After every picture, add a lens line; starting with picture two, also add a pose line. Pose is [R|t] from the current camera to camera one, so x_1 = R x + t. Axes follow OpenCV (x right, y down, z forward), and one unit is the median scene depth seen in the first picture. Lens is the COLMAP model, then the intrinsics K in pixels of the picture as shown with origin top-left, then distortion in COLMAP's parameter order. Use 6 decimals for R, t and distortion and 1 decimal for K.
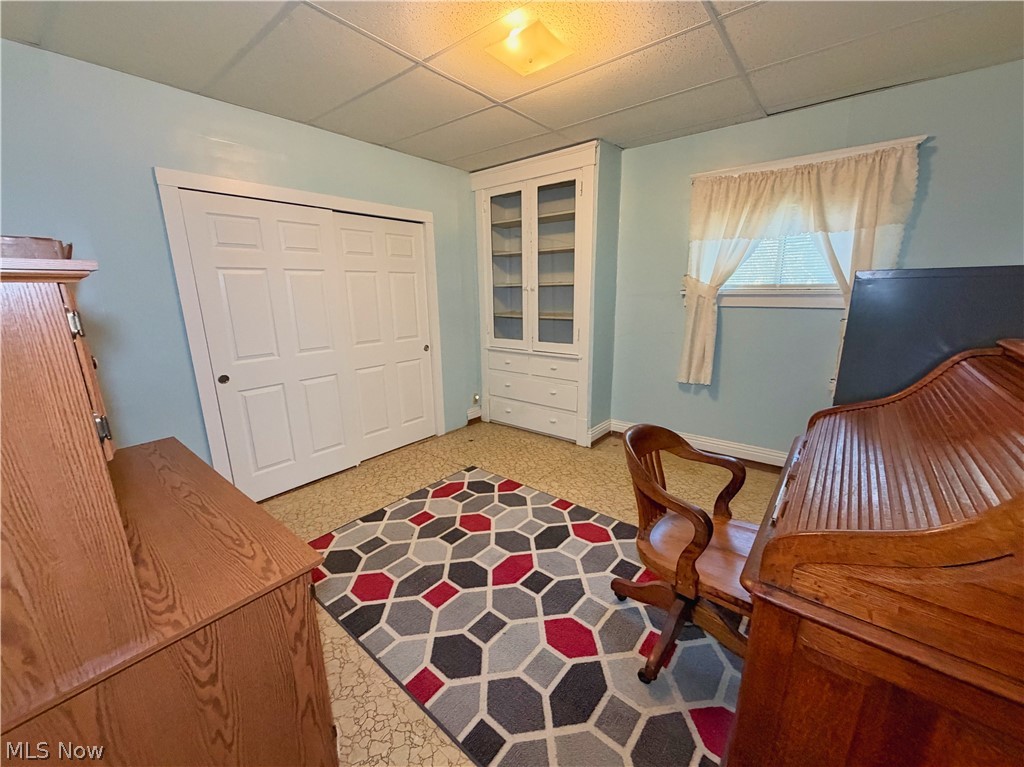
lens RADIAL K [[417.5, 0, 513.8], [0, 417.5, 388.3], [0, 0, 1]] dist [0.000145, 0.000064]
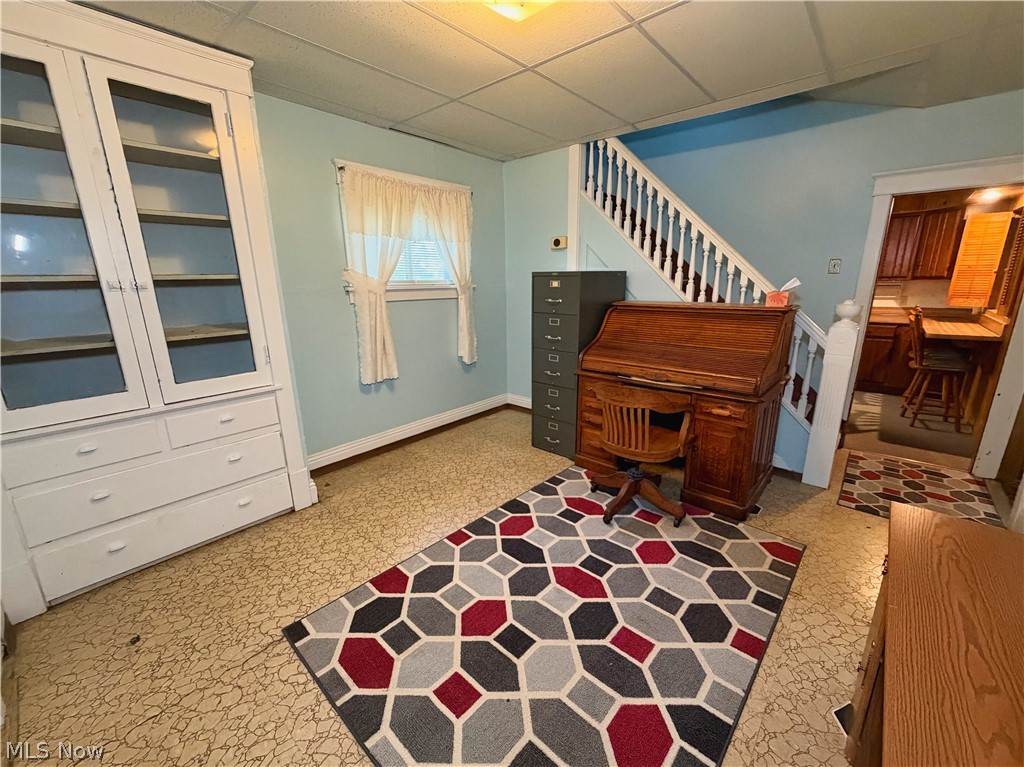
lens RADIAL K [[417.5, 0, 515.8], [0, 417.5, 384.0], [0, 0, 1]] dist [0.000145, 0.000064]
pose [[0.033548, -0.230228, 0.972558, -0.704478], [0.245179, 0.945266, 0.215310, -0.188467], [-0.968897, 0.231228, 0.088159, 0.831393]]
